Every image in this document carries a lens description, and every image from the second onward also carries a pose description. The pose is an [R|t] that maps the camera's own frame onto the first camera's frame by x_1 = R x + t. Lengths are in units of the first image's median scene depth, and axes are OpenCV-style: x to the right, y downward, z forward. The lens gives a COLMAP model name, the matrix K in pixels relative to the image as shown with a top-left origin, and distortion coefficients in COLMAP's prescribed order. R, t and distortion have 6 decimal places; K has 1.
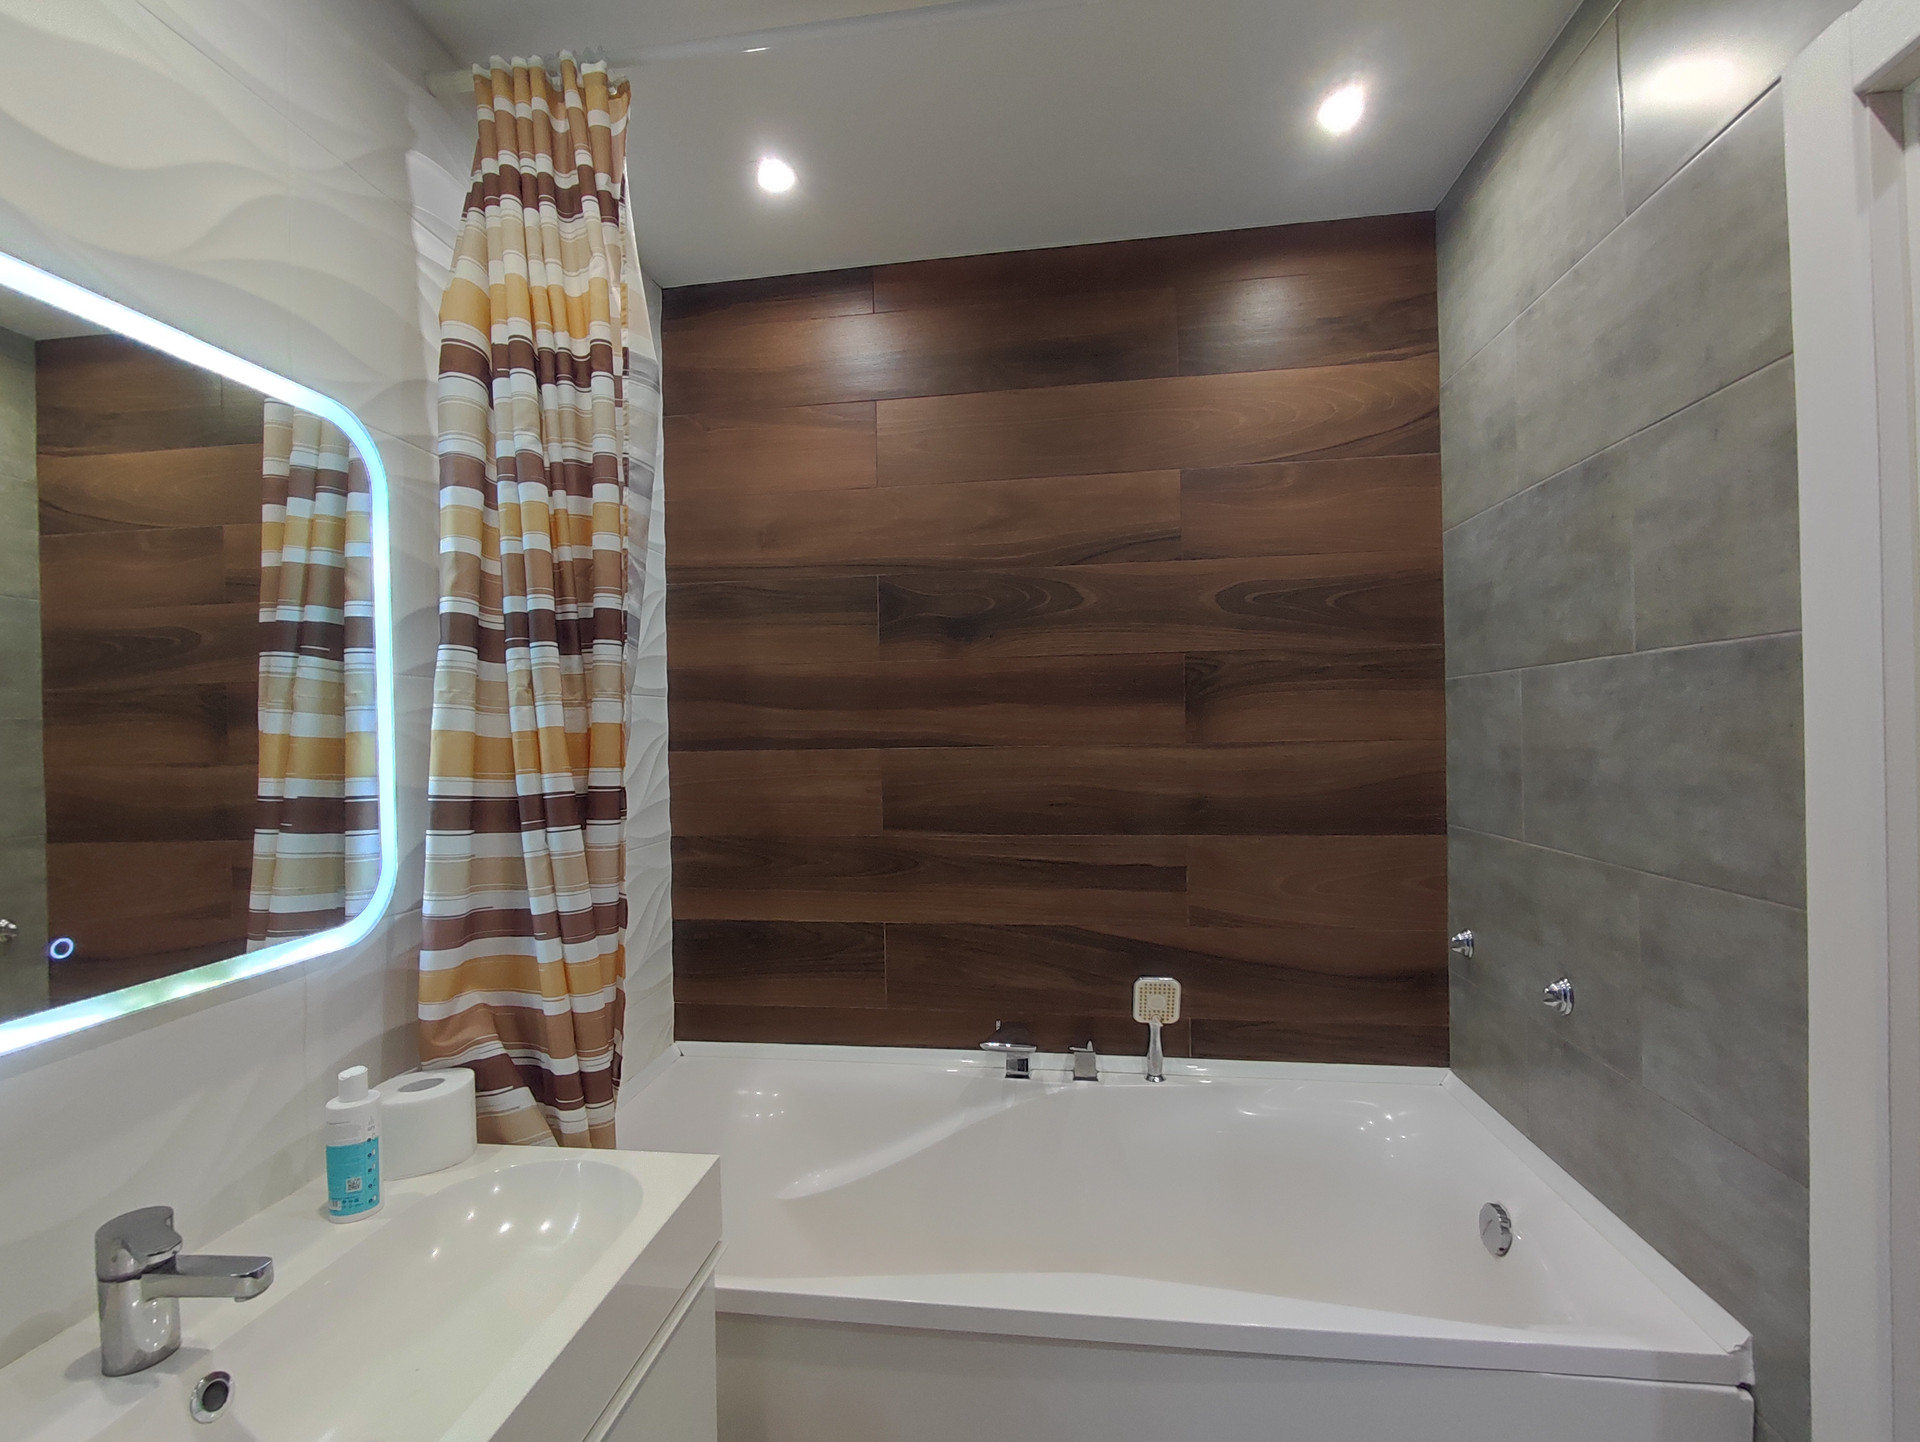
lens RADIAL K [[877.6, 0, 939.7], [0, 877.6, 731.7], [0, 0, 1]] dist [-0.002800, -0.003634]
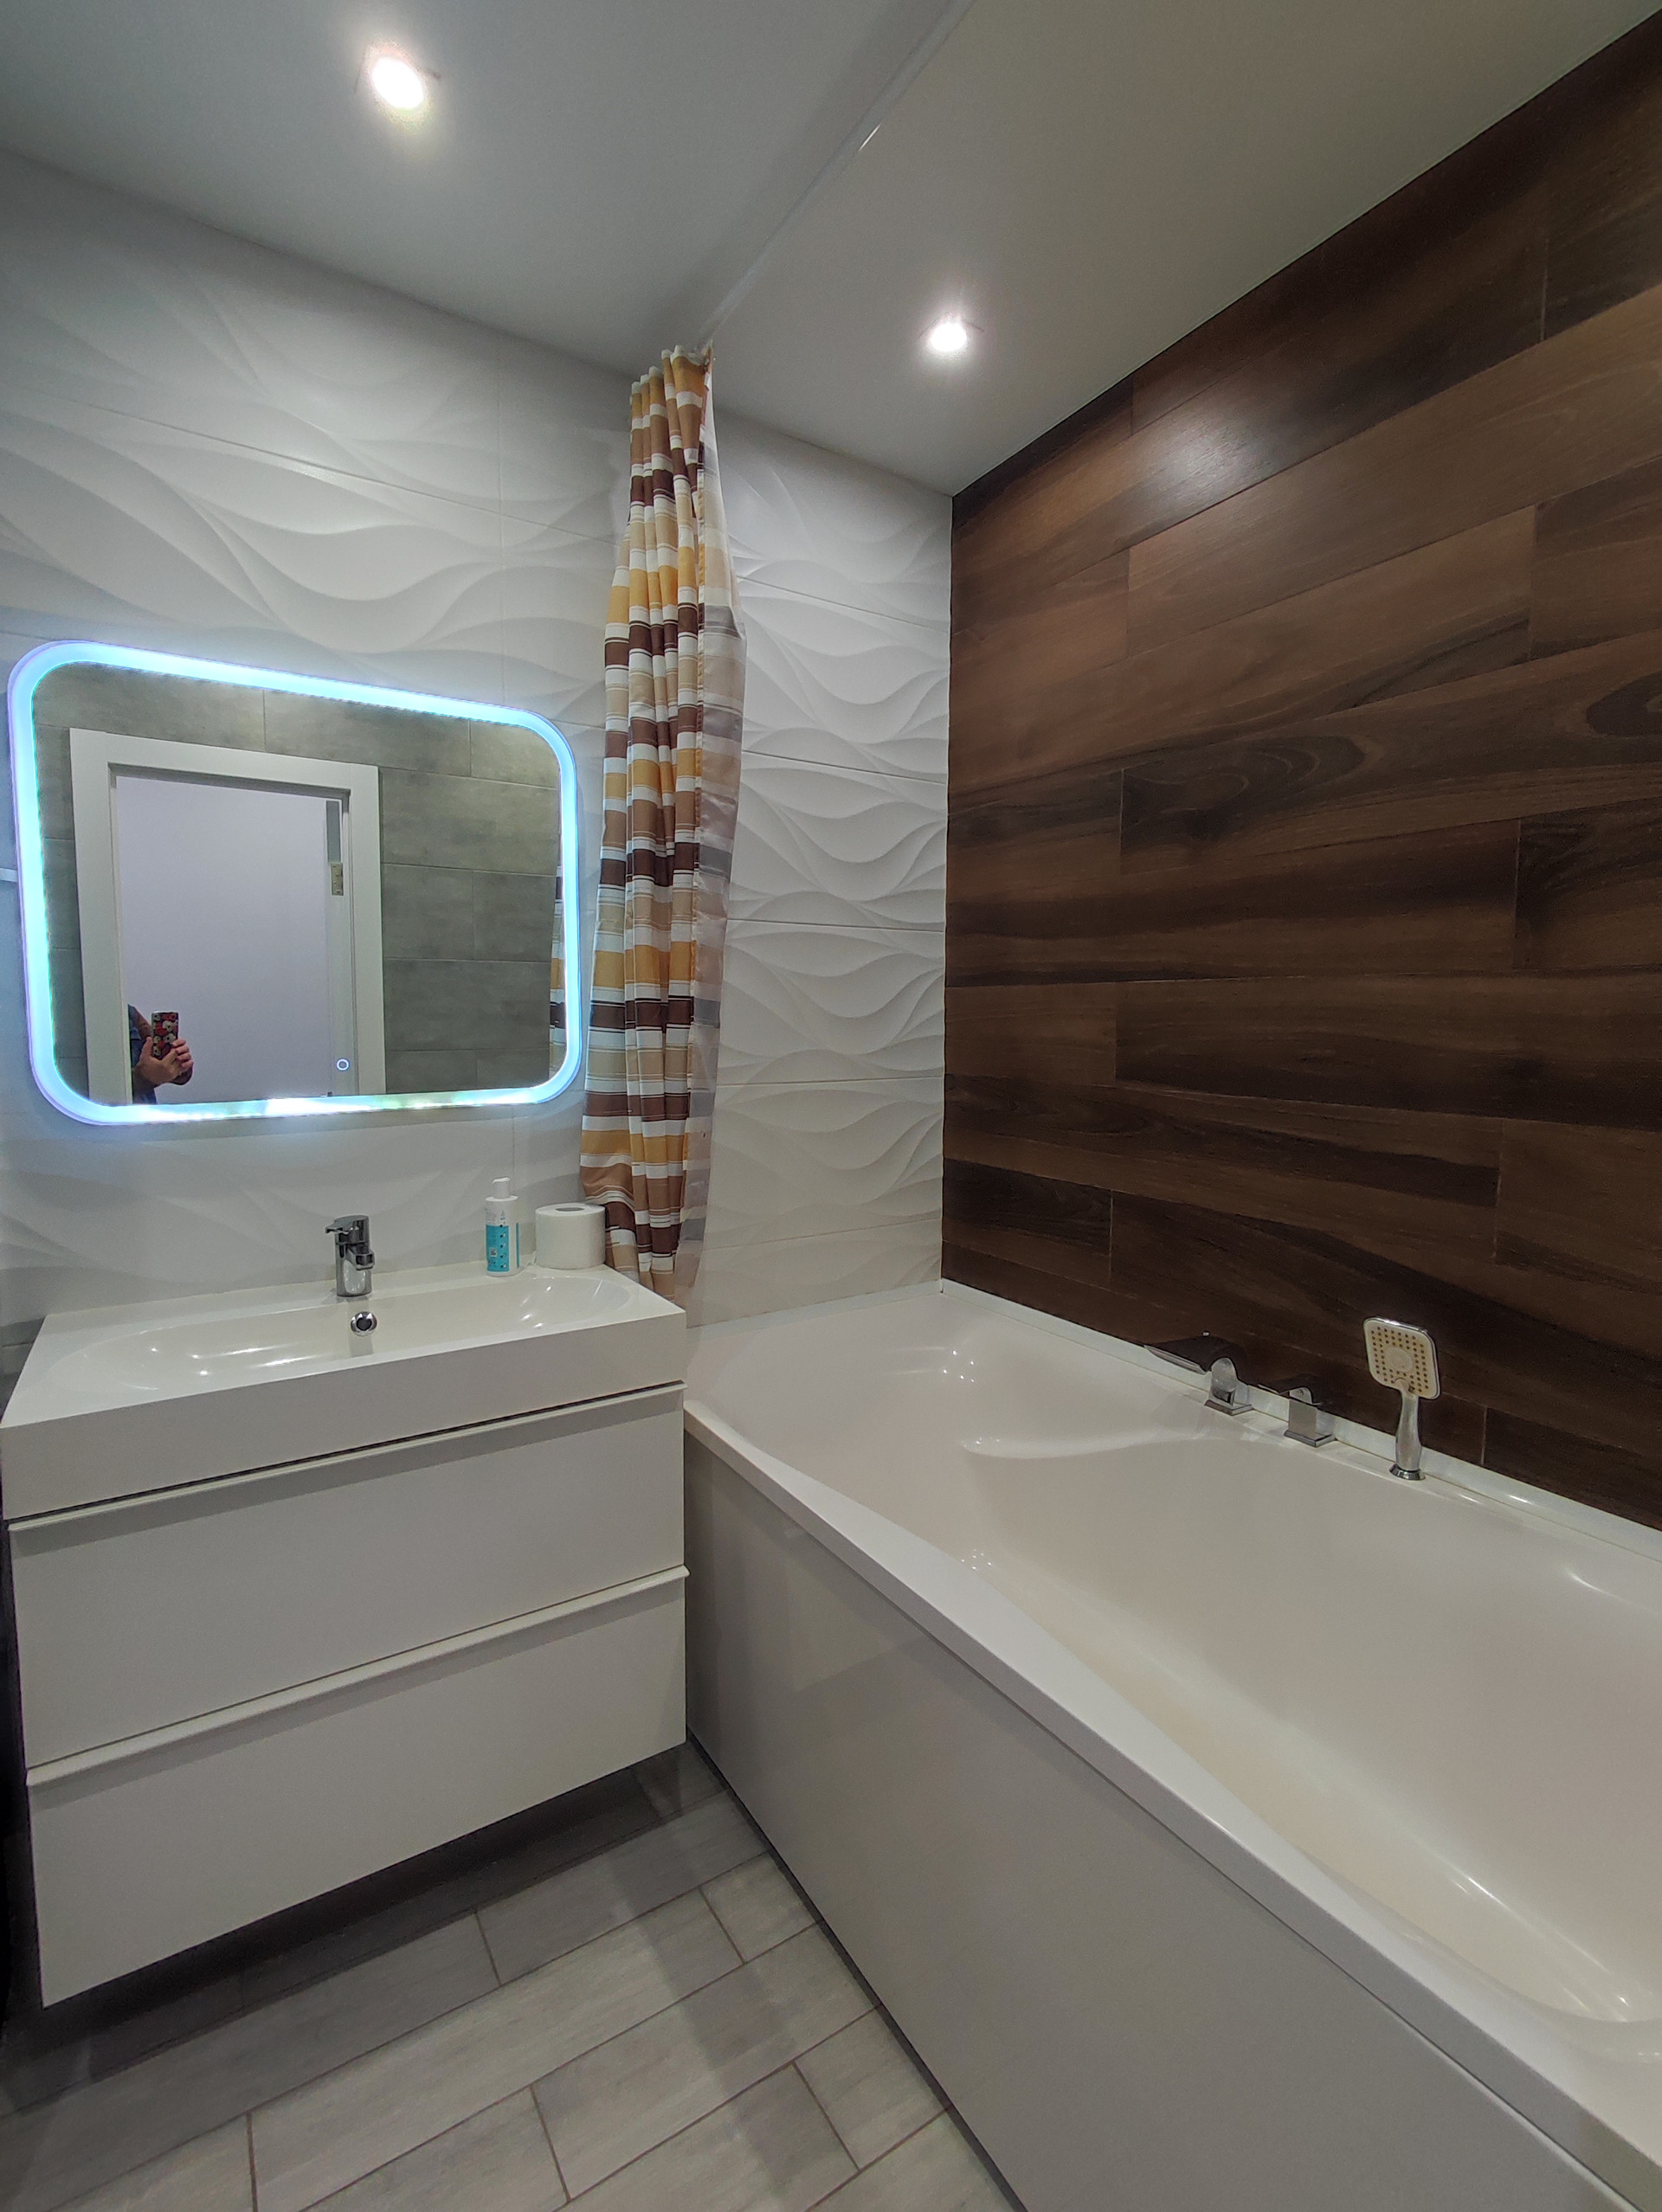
lens RADIAL K [[1011.2, 0, 816.9], [0, 1011.2, 1089.1], [0, 0, 1]] dist [-0.002800, -0.003634]
pose [[0.642165, 0.077441, -0.762645, 0.515861], [-0.015709, 0.996005, 0.087909, 0.042592], [0.766405, -0.044472, 0.640816, 0.174236]]
